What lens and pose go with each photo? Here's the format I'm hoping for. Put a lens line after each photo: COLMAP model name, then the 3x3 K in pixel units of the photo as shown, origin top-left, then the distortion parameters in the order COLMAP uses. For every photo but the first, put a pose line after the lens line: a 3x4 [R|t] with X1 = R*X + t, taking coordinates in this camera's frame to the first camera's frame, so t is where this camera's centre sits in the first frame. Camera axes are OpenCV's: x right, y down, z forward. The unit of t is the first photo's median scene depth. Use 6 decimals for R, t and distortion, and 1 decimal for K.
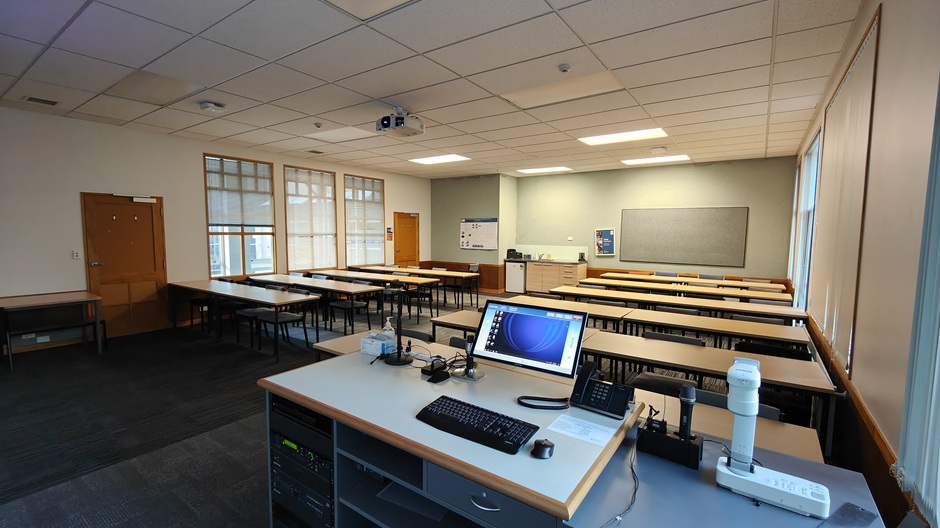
lens RADIAL K [[405.9, 0, 469.6], [0, 405.9, 263.7], [0, 0, 1]] dist [0.015960, -0.001752]
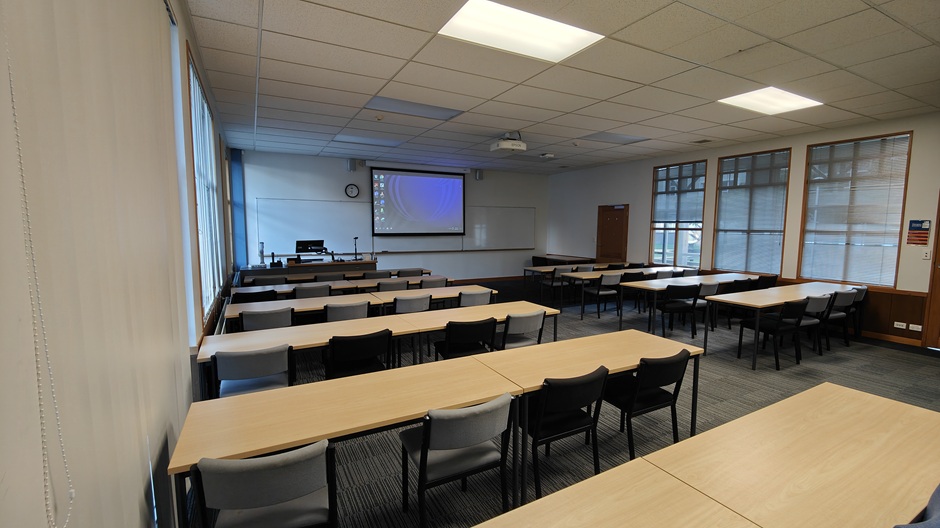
lens RADIAL K [[405.9, 0, 469.4], [0, 405.9, 265.3], [0, 0, 1]] dist [0.015960, -0.001752]
pose [[-0.429036, 0.077880, -0.899924, 0.765961], [-0.083550, 0.988584, 0.125385, -0.071191], [0.899415, 0.128984, -0.417632, 1.016099]]
